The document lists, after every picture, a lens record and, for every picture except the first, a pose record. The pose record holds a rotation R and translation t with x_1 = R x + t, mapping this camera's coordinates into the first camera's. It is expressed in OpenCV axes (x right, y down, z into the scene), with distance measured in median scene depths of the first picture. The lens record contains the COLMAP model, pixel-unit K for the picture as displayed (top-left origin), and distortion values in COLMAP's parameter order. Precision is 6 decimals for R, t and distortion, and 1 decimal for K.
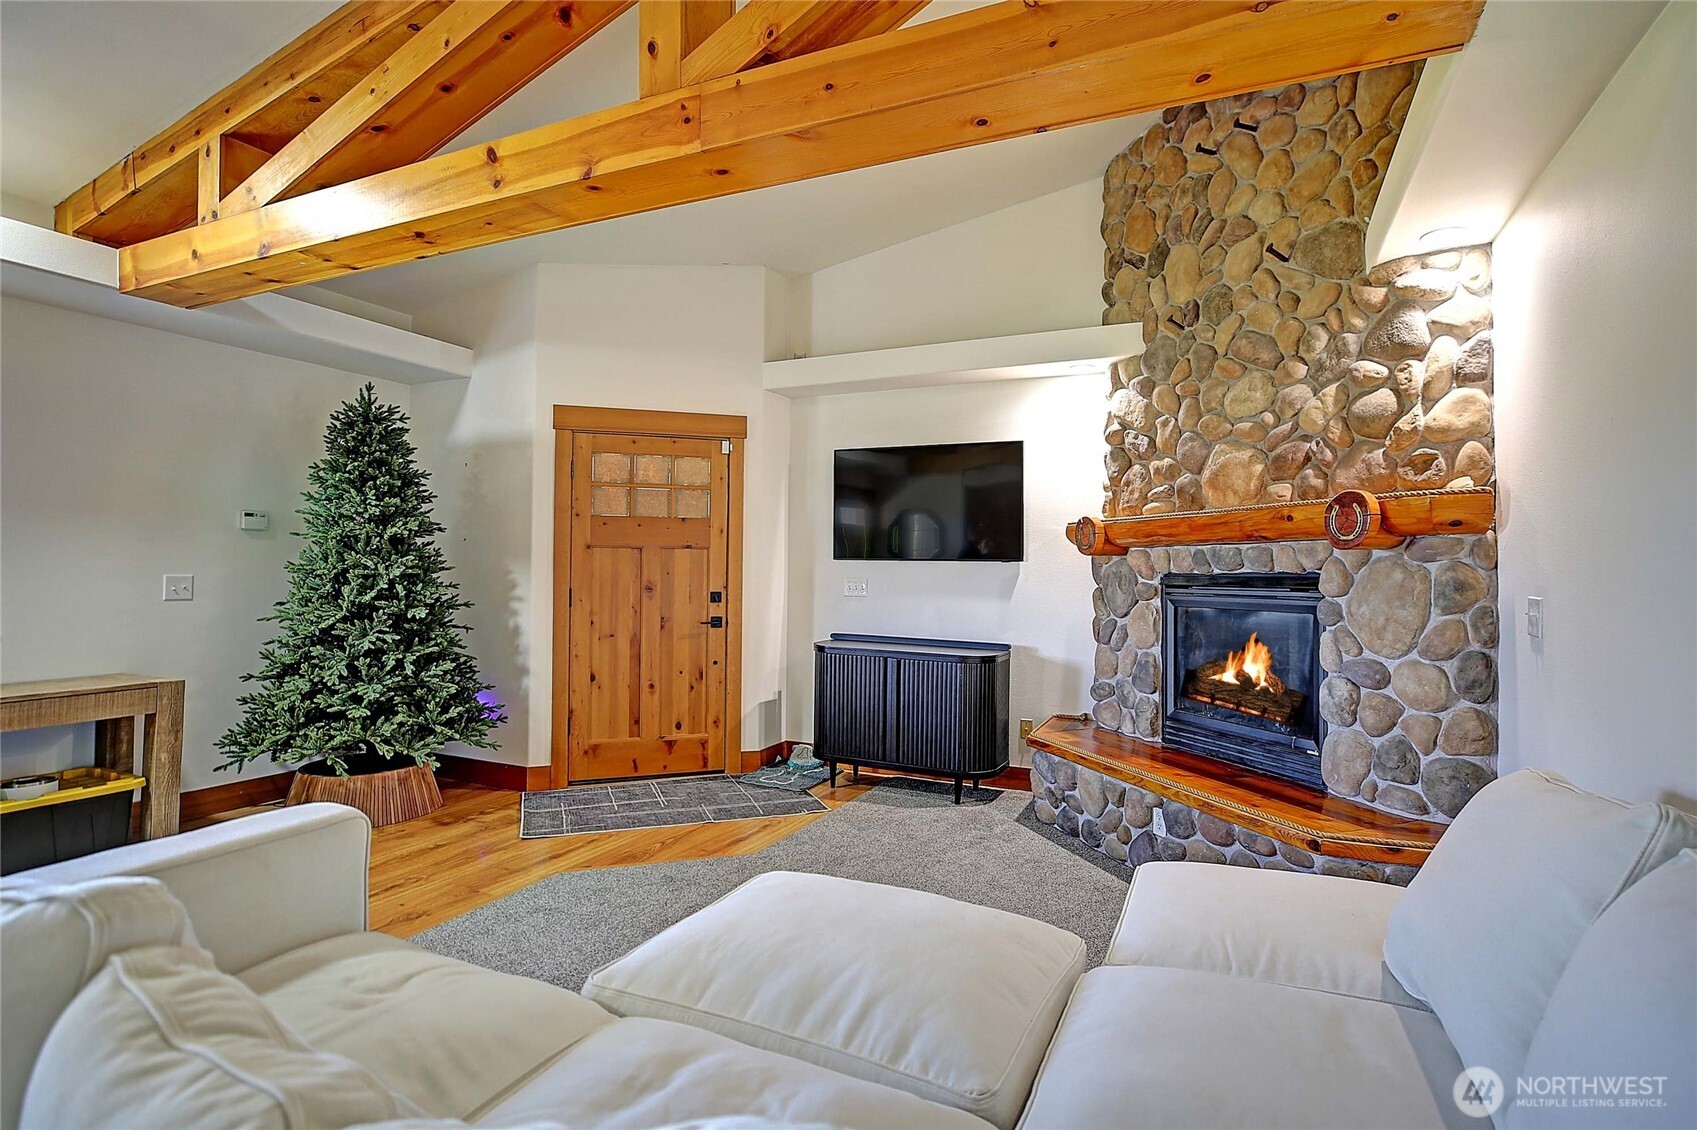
lens RADIAL K [[826.3, 0, 848.4], [0, 826.3, 558.7], [0, 0, 1]] dist [-0.006039, -0.000166]
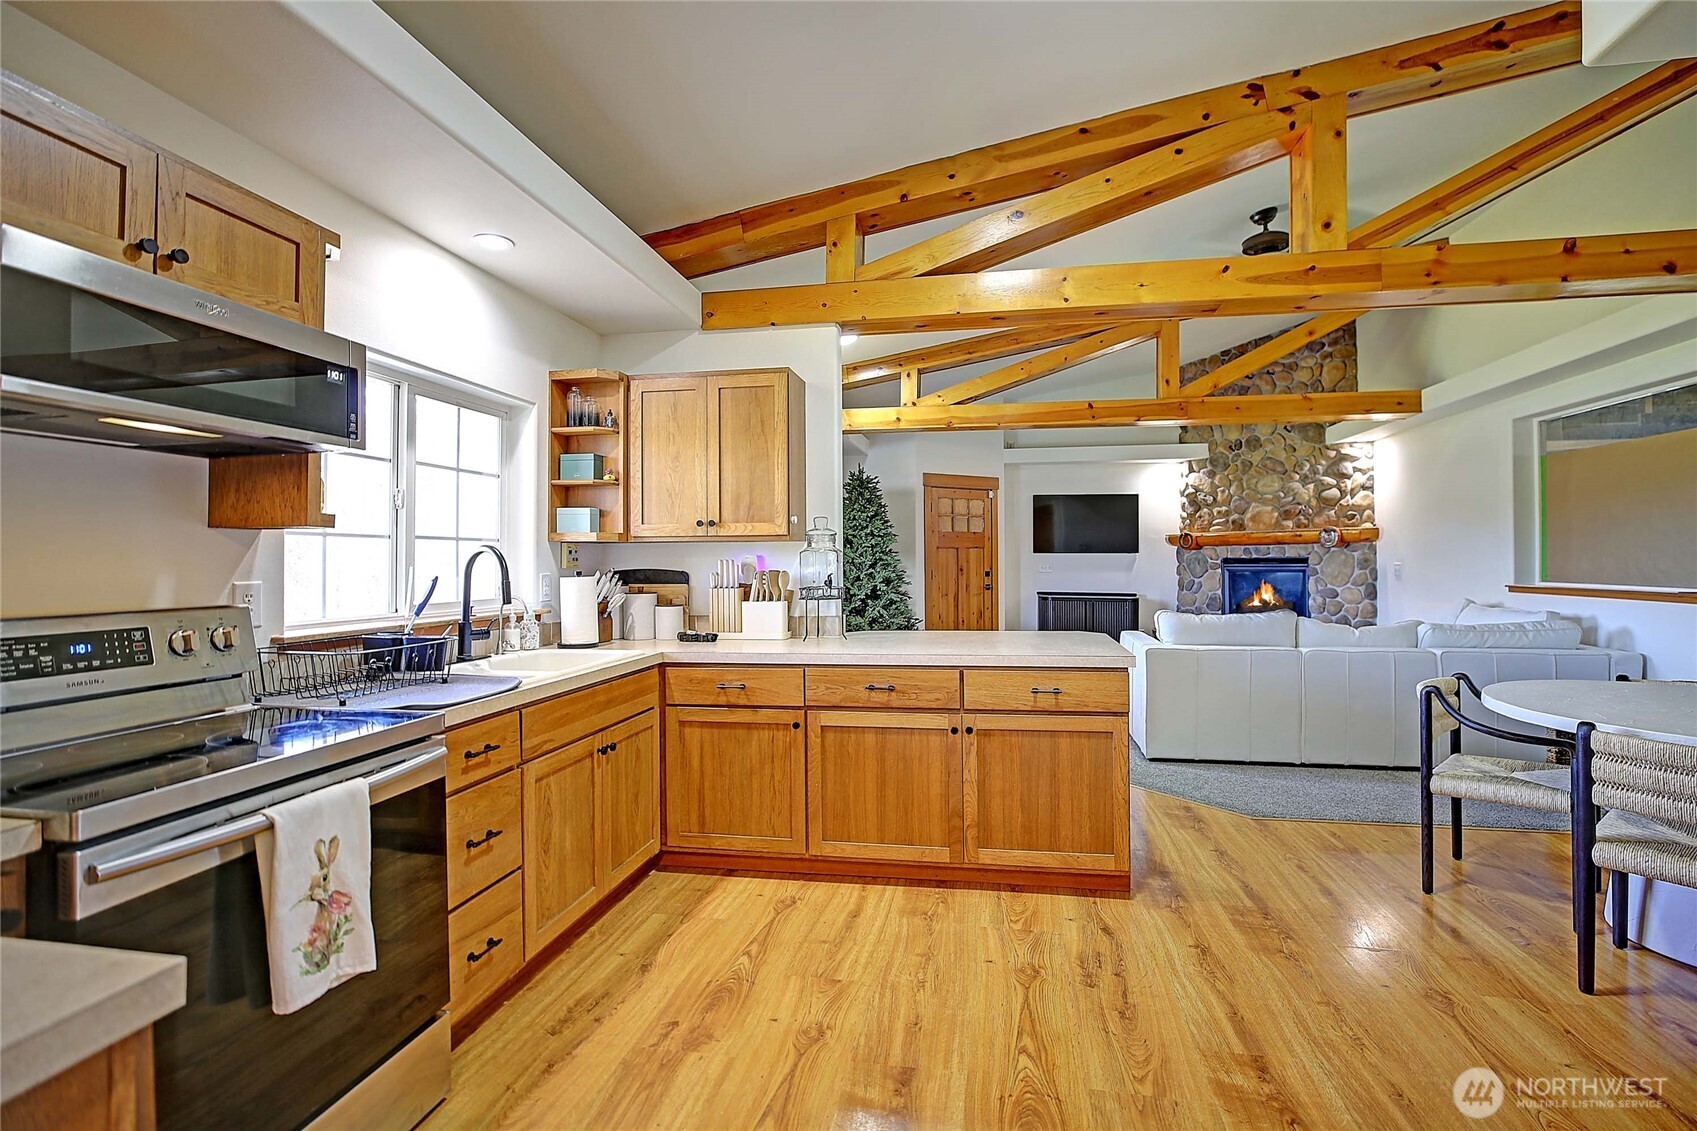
lens RADIAL K [[766.6, 0, 852.8], [0, 766.6, 562.0], [0, 0, 1]] dist [0.001042, -0.000079]
pose [[0.965881, -0.013533, 0.258633, -1.333006], [0.009888, 0.999833, 0.015391, -0.015878], [-0.258798, -0.012309, 0.965853, -0.894866]]
